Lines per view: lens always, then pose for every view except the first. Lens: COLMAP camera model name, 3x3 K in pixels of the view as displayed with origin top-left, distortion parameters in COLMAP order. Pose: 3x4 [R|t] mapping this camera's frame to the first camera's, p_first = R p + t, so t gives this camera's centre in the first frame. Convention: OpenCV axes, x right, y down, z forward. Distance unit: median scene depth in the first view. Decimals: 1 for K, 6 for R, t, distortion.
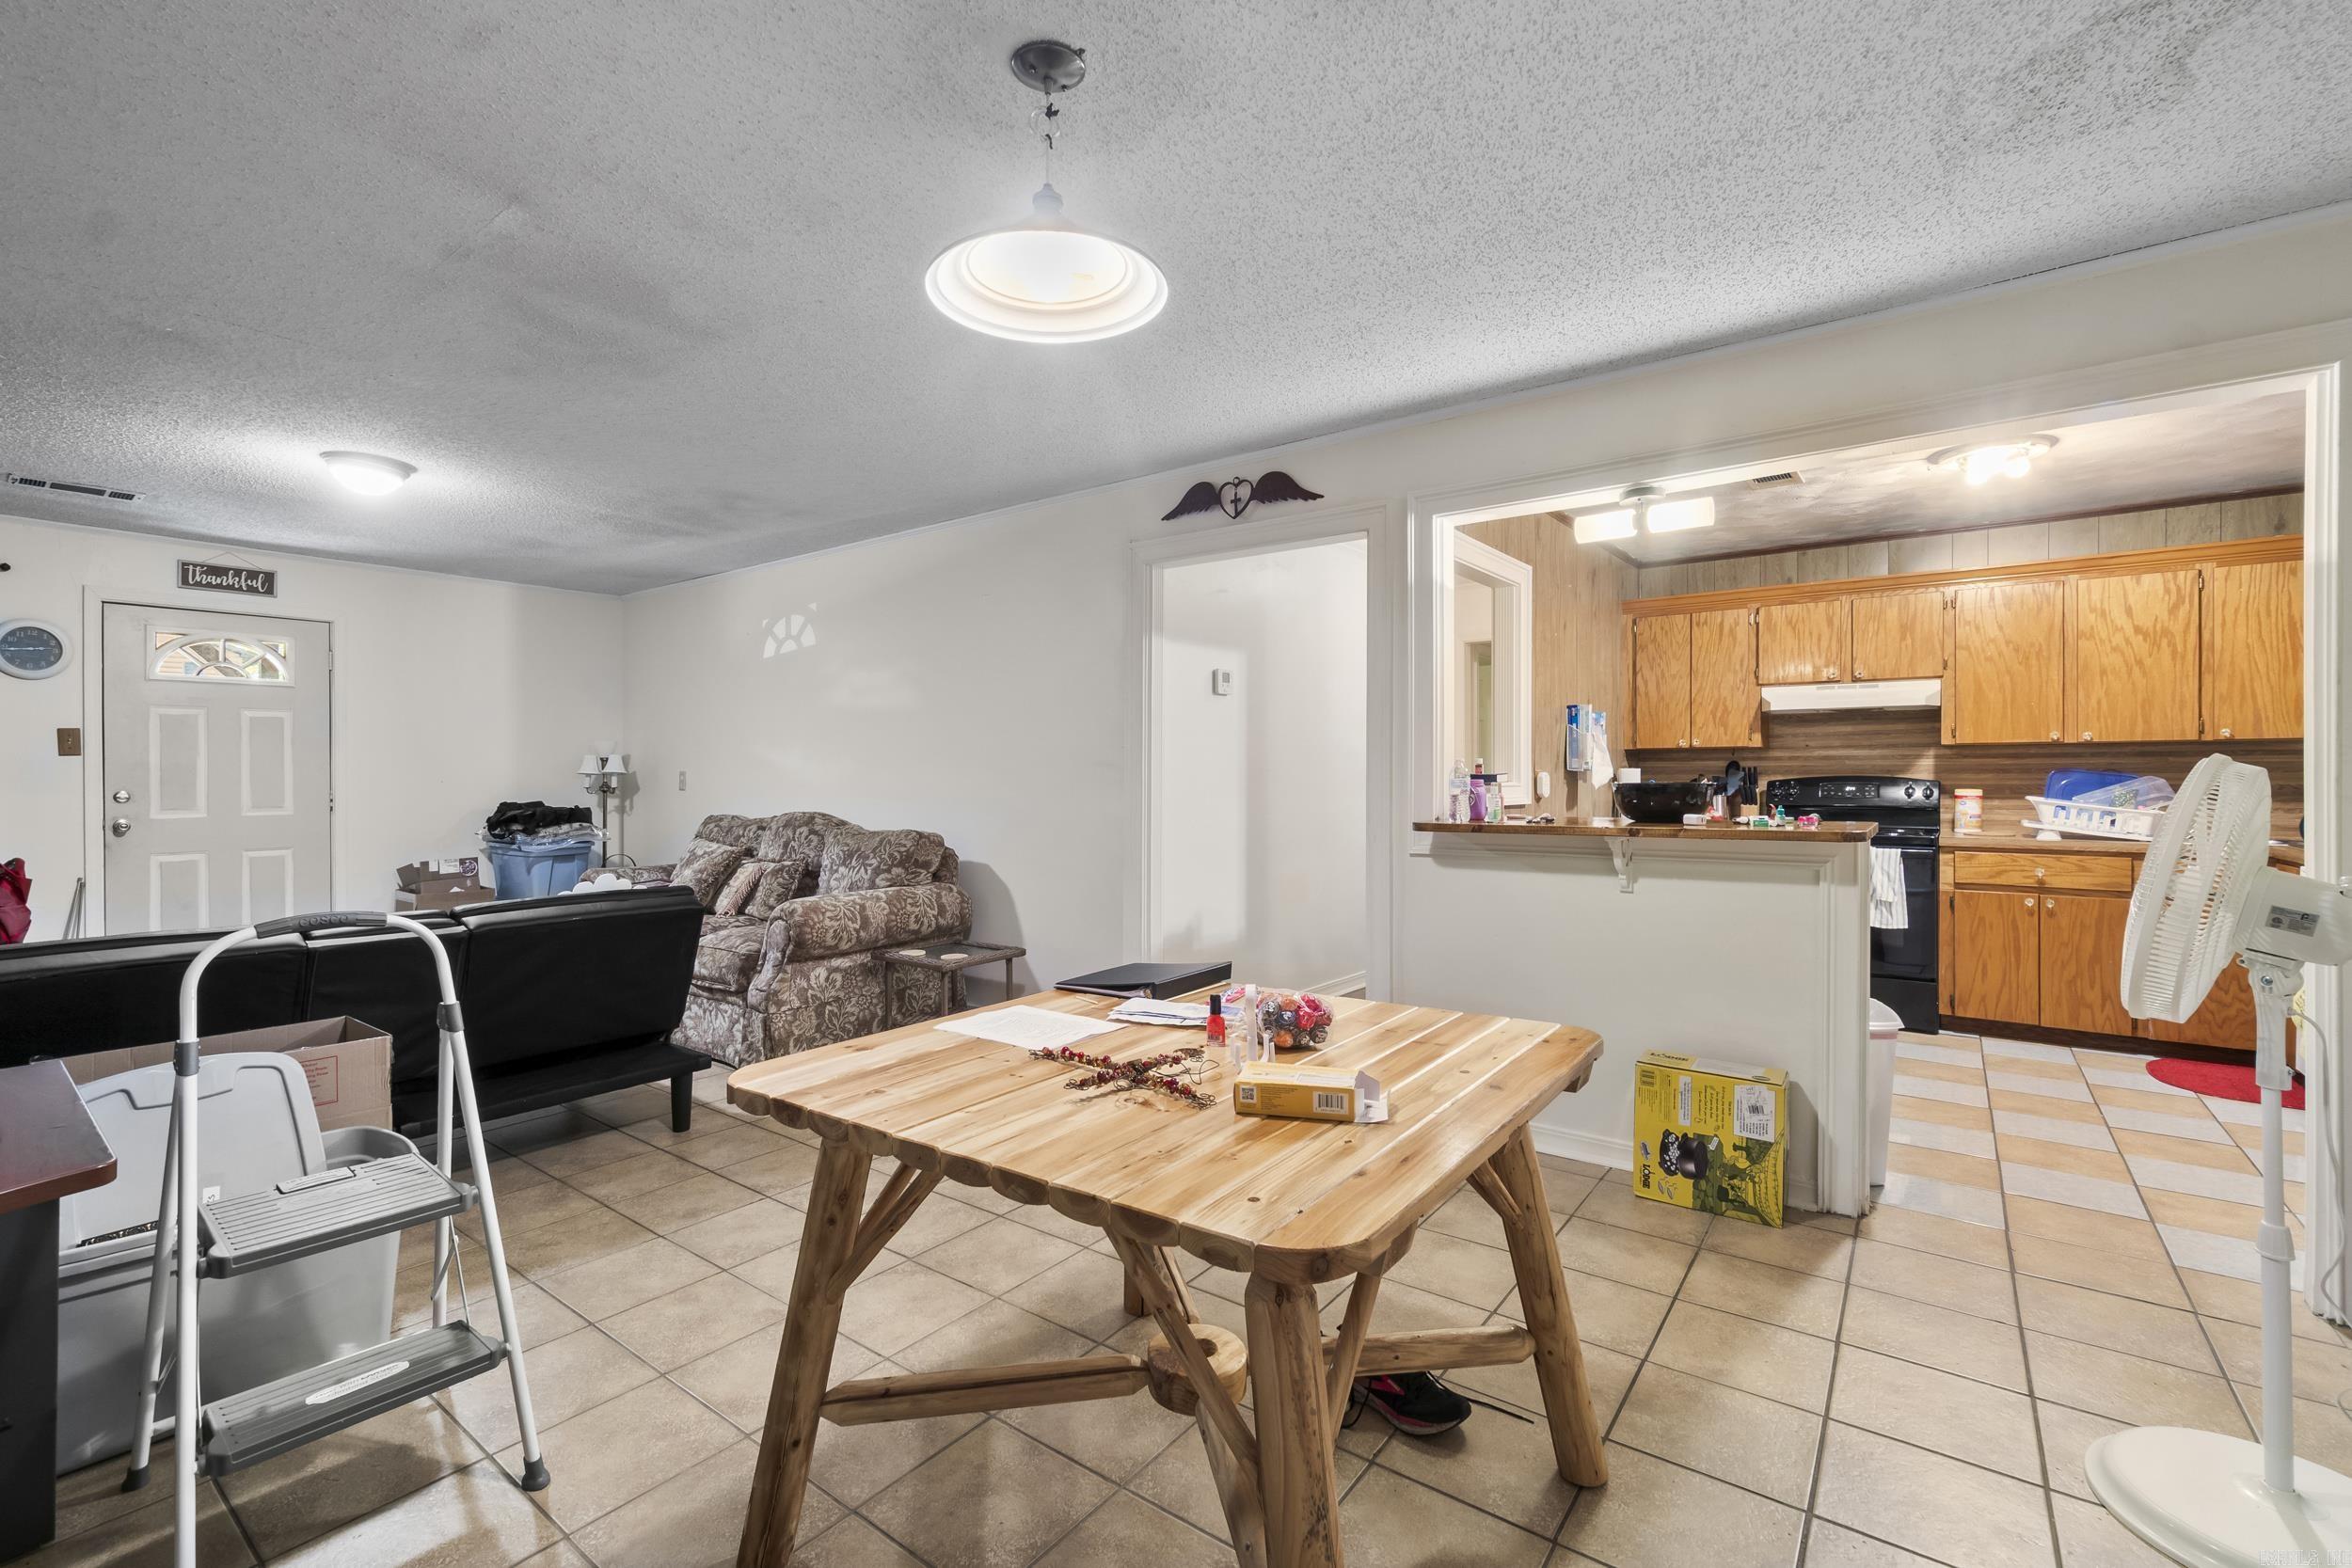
lens RADIAL K [[1015.4, 0, 1175.4], [0, 1015.4, 774.3], [0, 0, 1]] dist [0.001651, 0.001534]
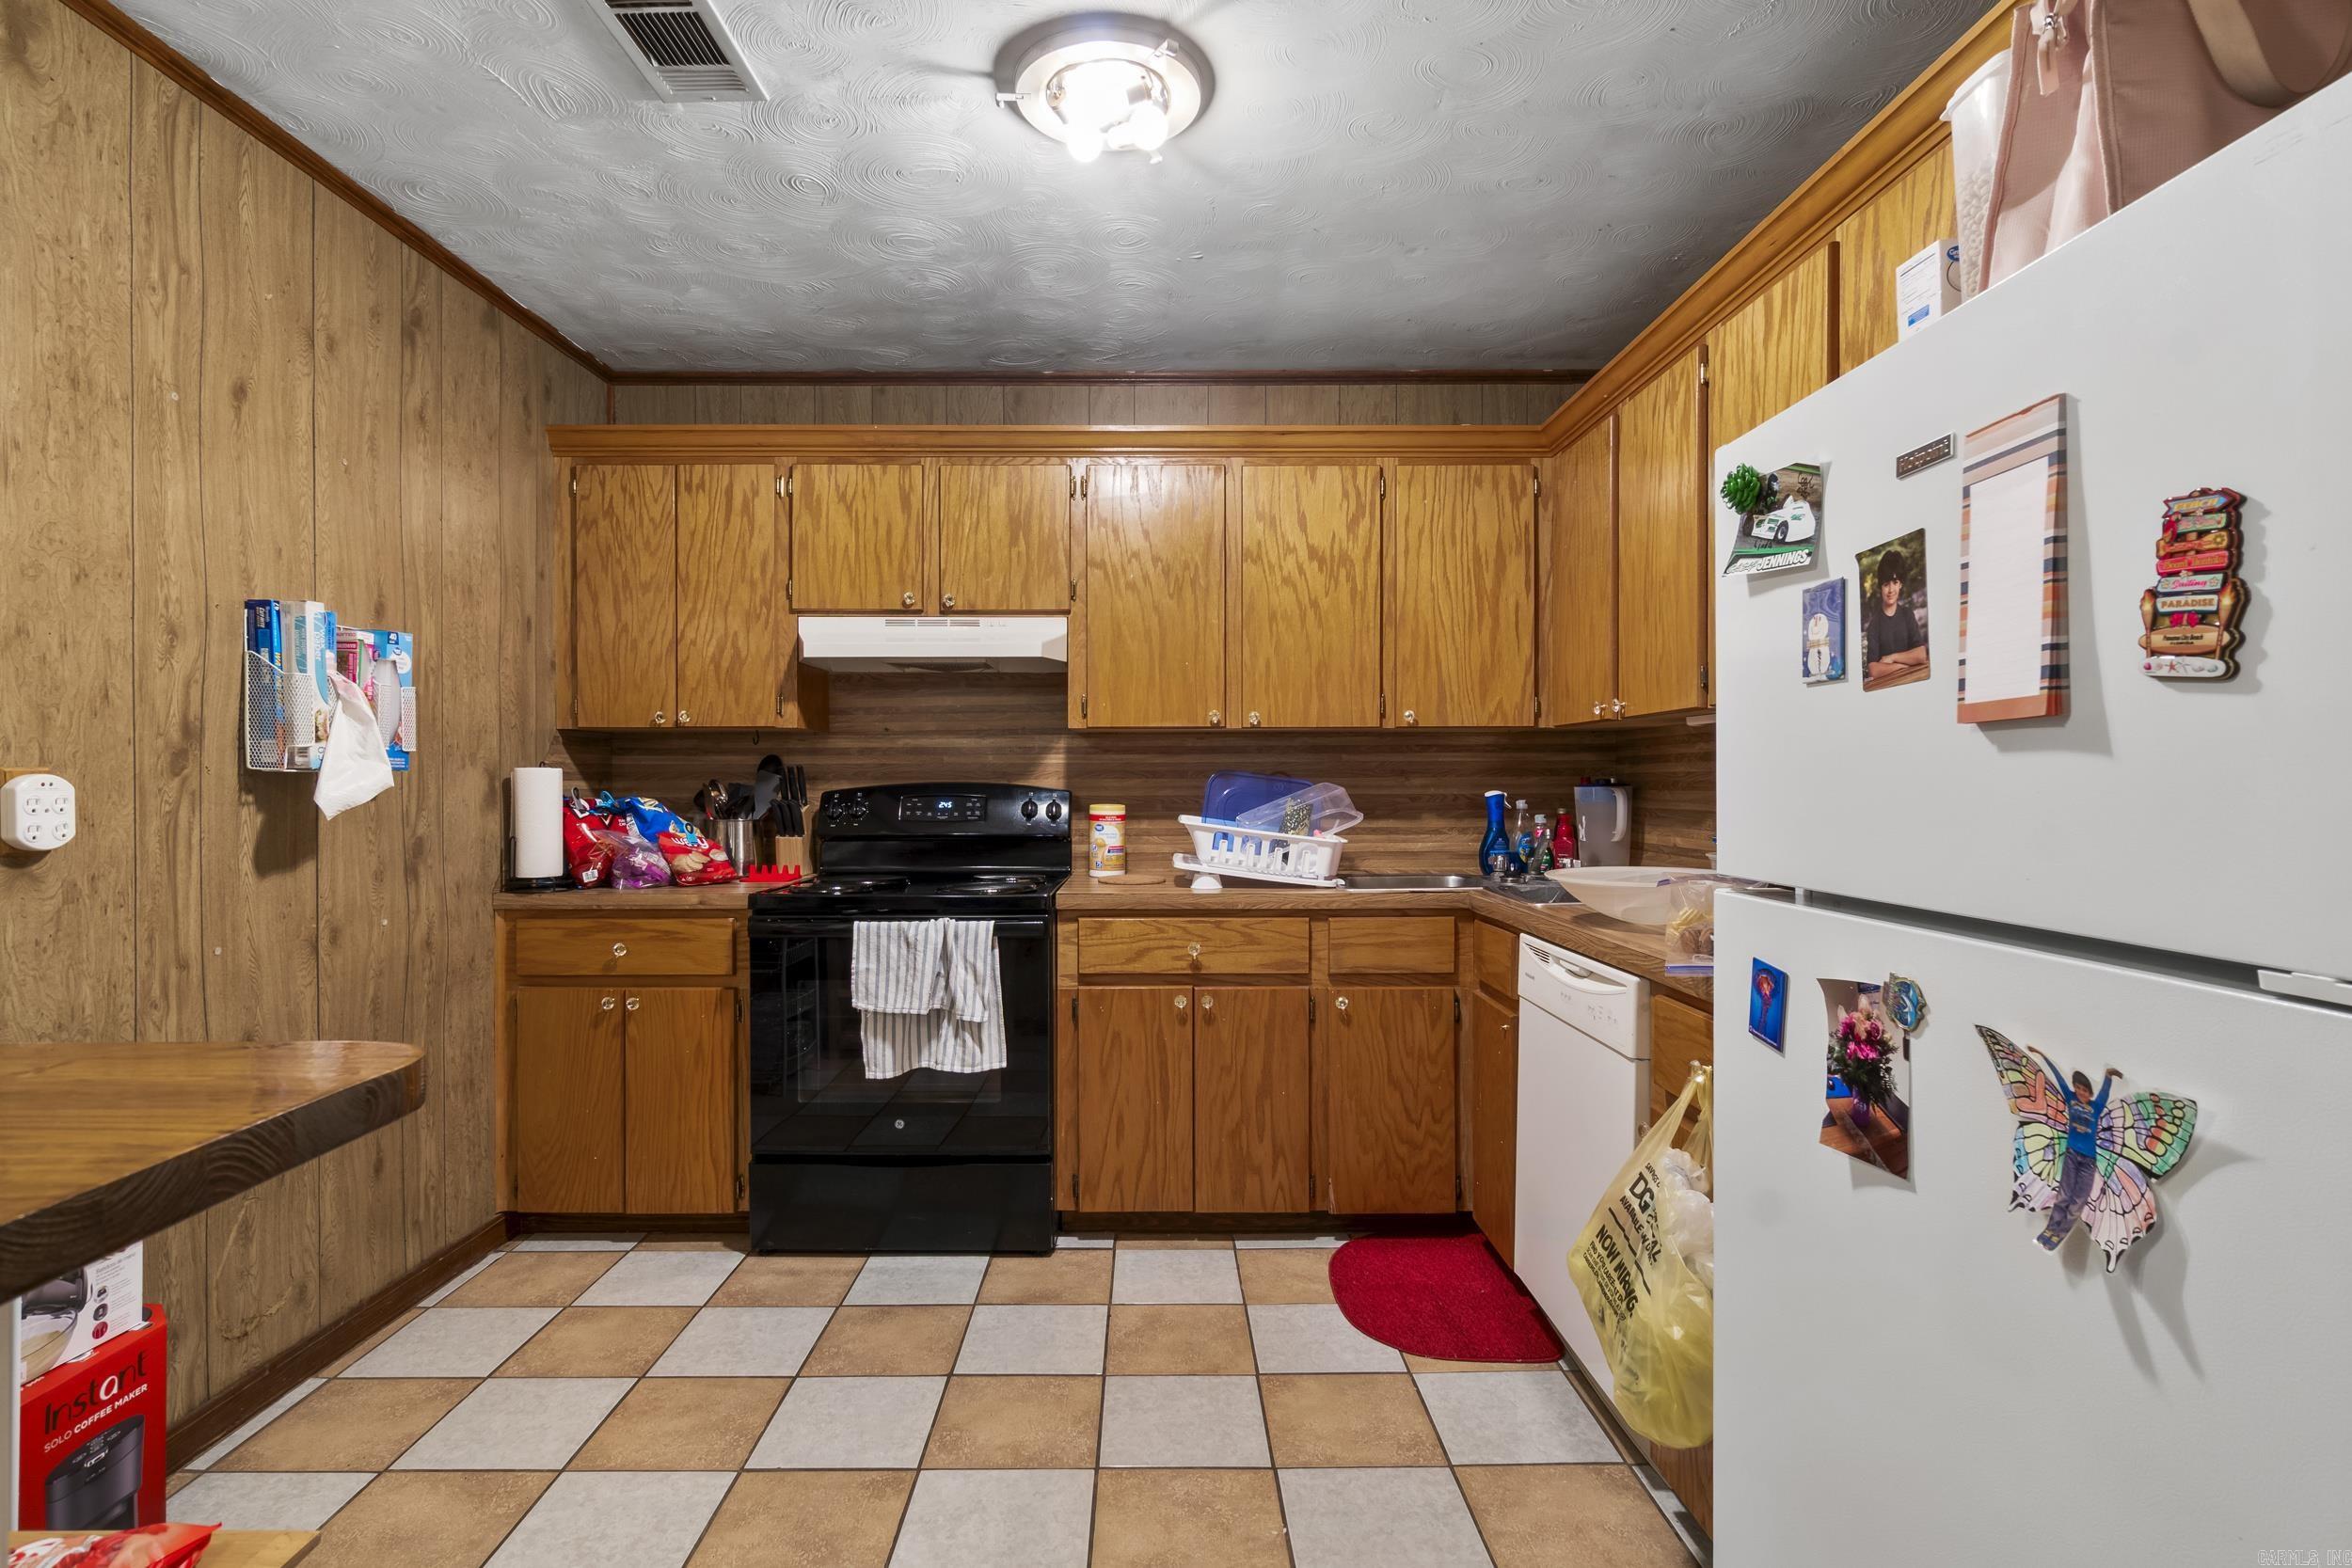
lens RADIAL K [[1071.7, 0, 1170.2], [0, 1071.7, 782.0], [0, 0, 1]] dist [0.001720, 0.000050]
pose [[0.787262, -0.003164, 0.616611, 0.439683], [0.000528, 0.999990, 0.004457, -0.001569], [-0.616619, -0.003183, 0.787256, 0.502028]]
